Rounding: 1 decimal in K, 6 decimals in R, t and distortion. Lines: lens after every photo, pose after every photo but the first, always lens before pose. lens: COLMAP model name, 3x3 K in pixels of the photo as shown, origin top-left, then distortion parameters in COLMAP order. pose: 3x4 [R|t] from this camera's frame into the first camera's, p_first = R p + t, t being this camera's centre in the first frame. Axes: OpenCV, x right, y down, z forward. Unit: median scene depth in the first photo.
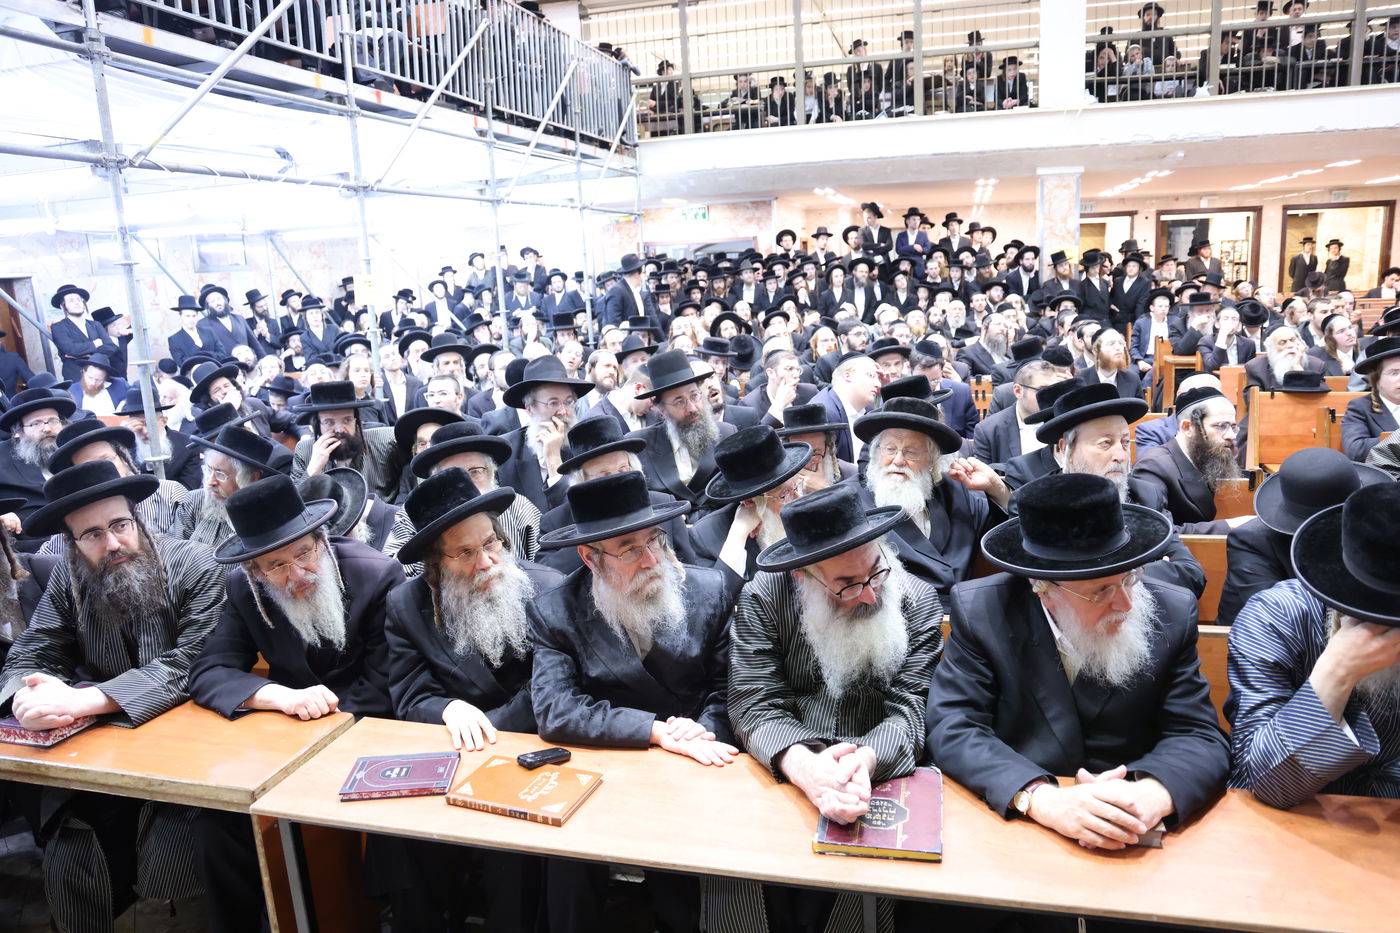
lens RADIAL K [[963.9, 0, 698.2], [0, 963.9, 489.3], [0, 0, 1]] dist [-0.087095, 0.040656]
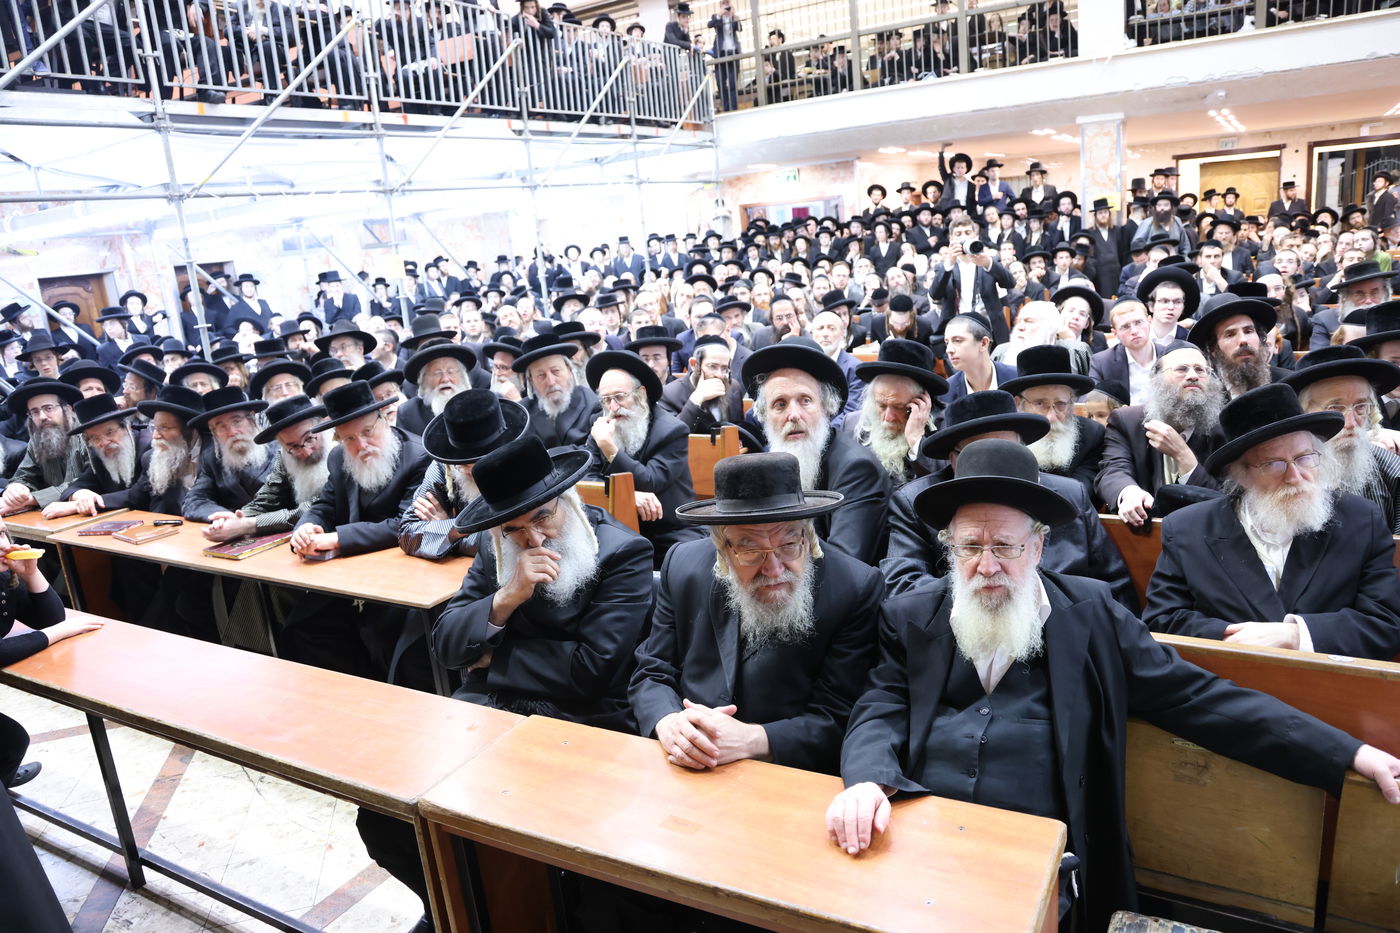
lens RADIAL K [[963.9, 0, 698.2], [0, 963.9, 489.3], [0, 0, 1]] dist [-0.087095, 0.040656]
pose [[0.955007, 0.038404, -0.294088, 0.281861], [-0.022619, 0.998124, 0.056889, 0.010295], [0.295721, -0.047677, 0.954084, -0.101624]]
